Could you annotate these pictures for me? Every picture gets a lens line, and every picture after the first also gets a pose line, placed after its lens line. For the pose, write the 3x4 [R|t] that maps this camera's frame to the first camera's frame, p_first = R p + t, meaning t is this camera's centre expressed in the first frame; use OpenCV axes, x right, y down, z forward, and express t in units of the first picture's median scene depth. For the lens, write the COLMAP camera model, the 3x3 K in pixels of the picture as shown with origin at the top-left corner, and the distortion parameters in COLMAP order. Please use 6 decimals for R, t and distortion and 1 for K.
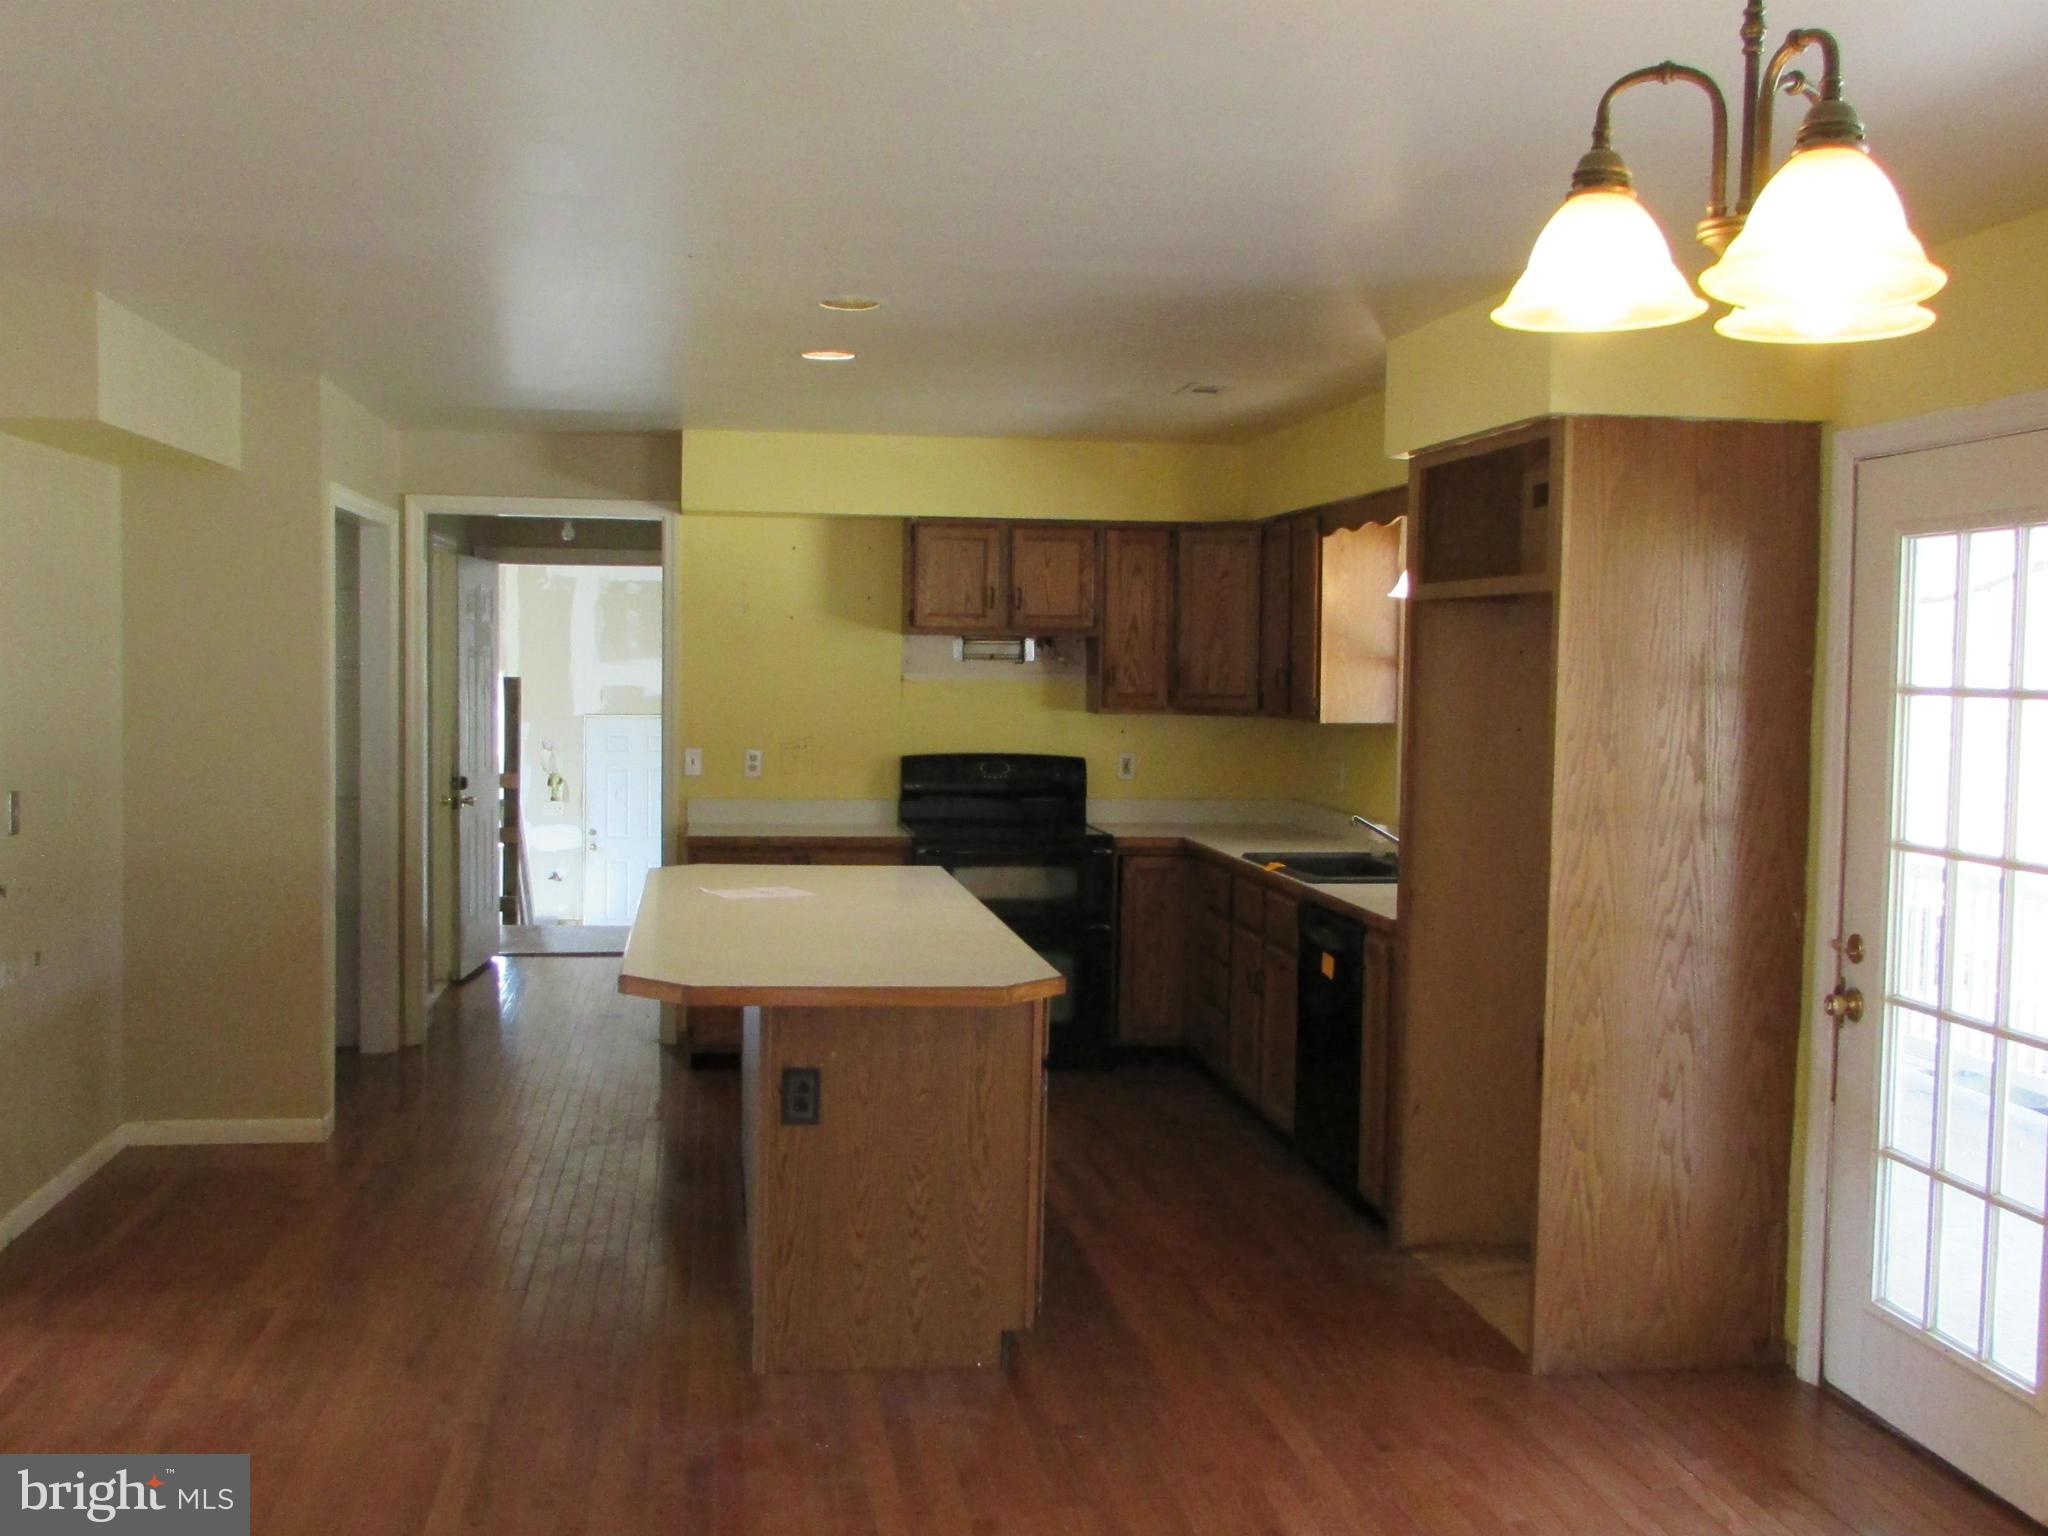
lens RADIAL K [[2048.1, 0, 1023.2], [0, 2048.1, 768.4], [0, 0, 1]] dist [0.026695, 0.000000]
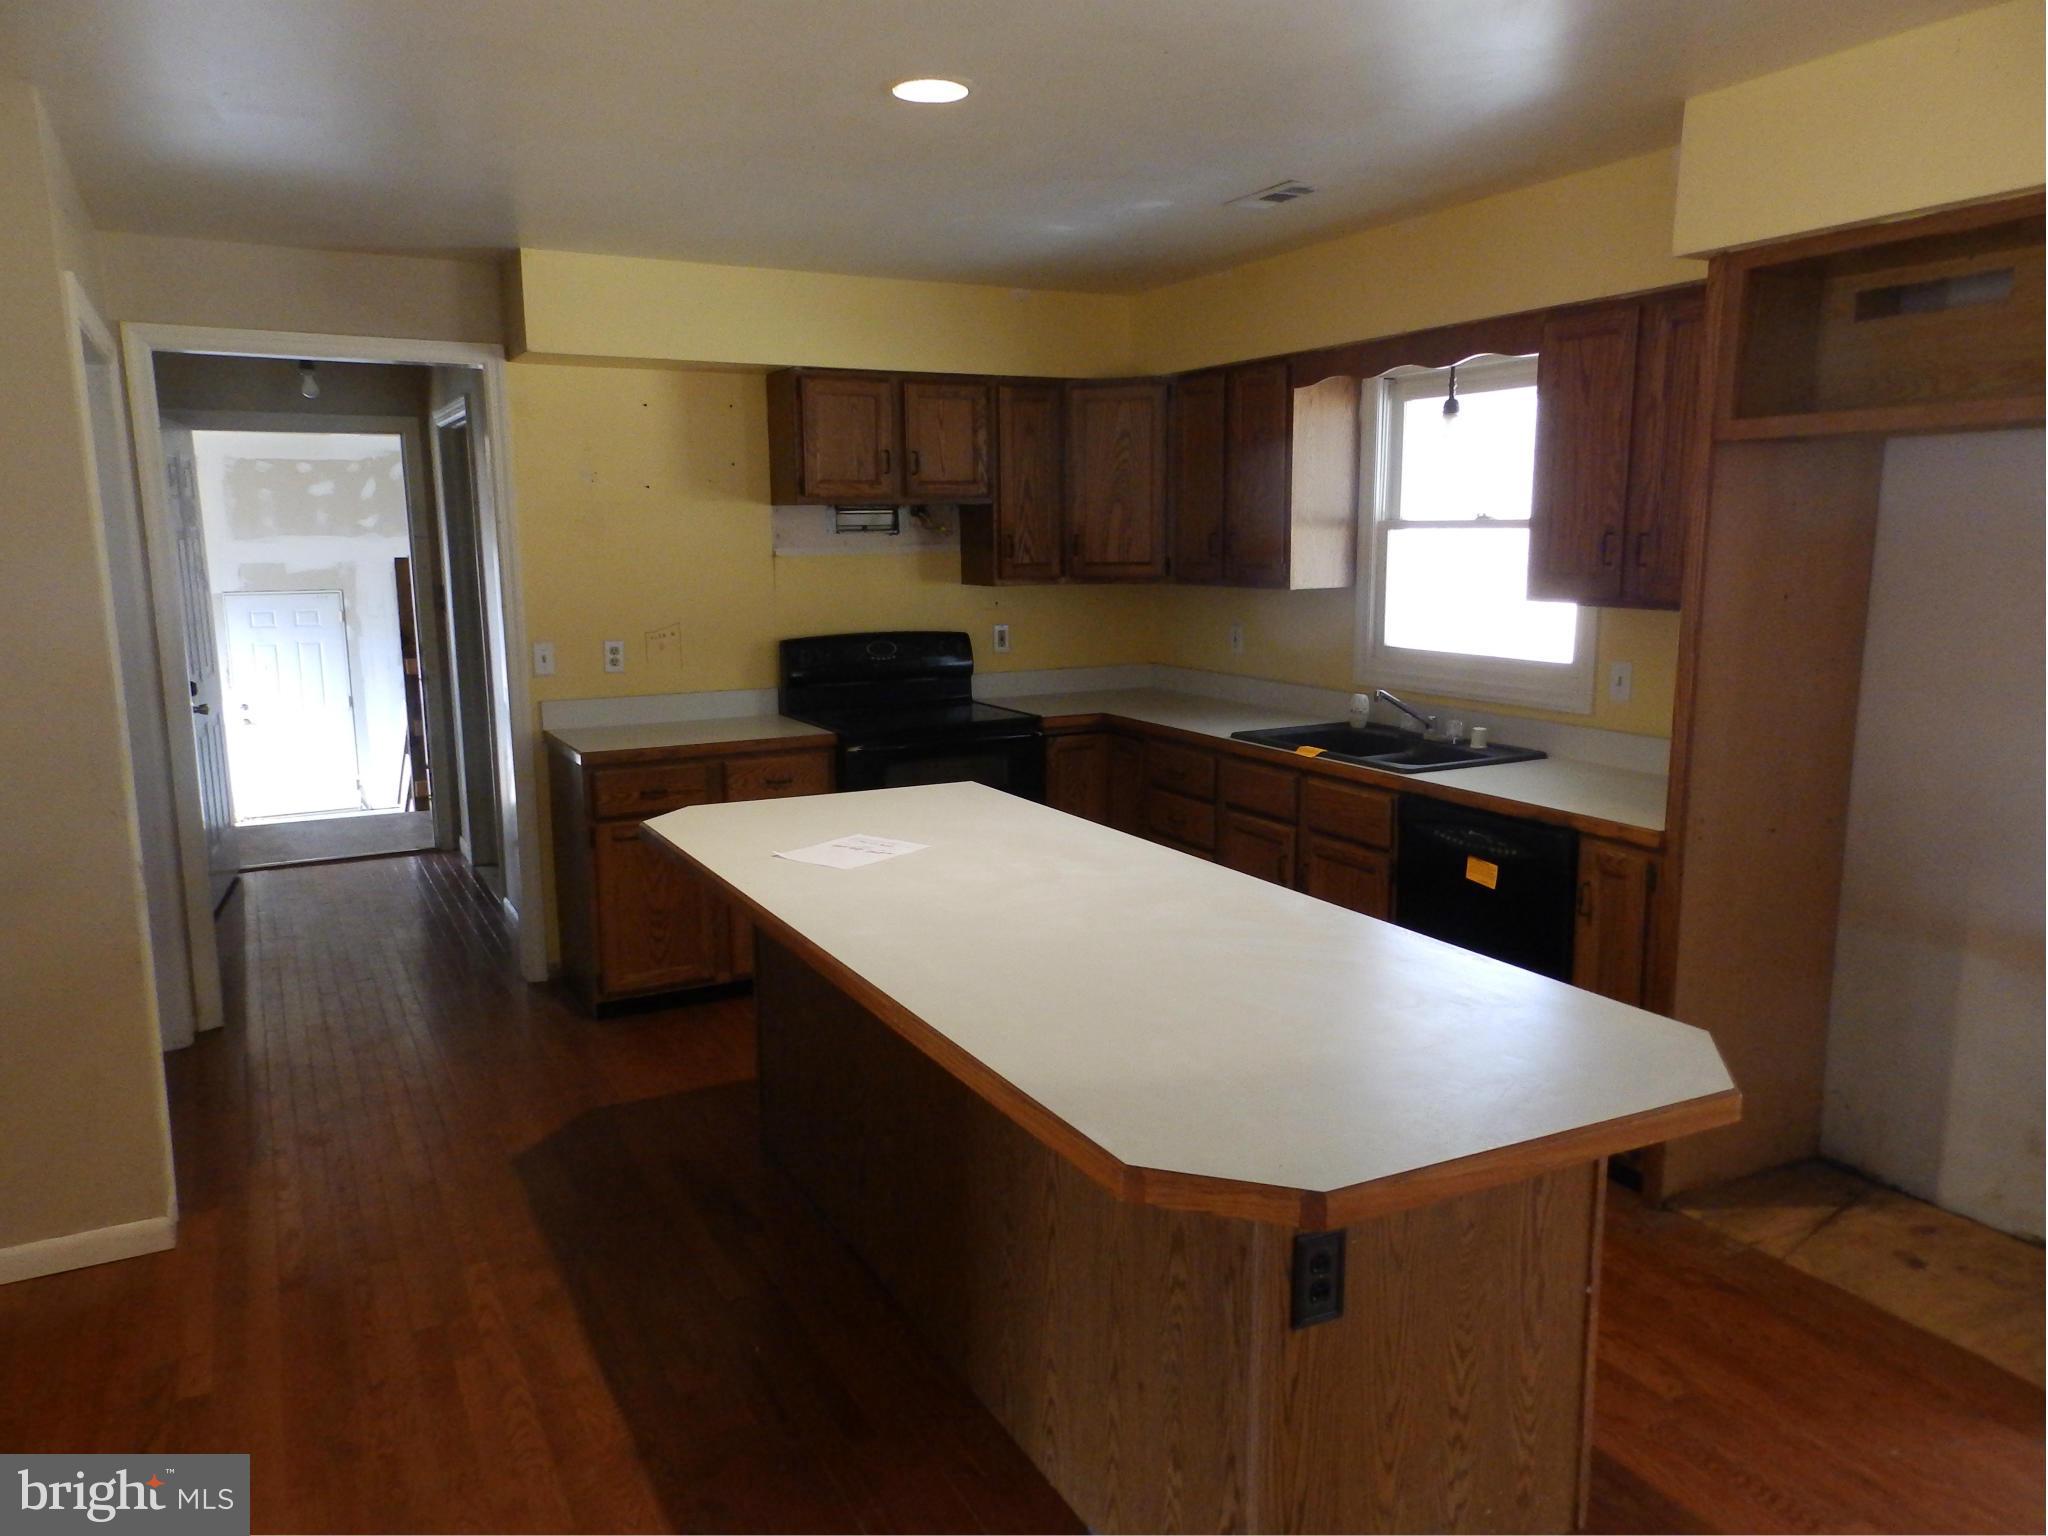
lens RADIAL K [[1456.0, 0, 1026.7], [0, 1456.0, 758.4], [0, 0, 1]] dist [0.049441, 0.003788]
pose [[0.942071, -0.074878, 0.326949, -0.177595], [0.040028, 0.992895, 0.112057, -0.022805], [-0.333016, -0.092479, 0.938375, 0.360785]]
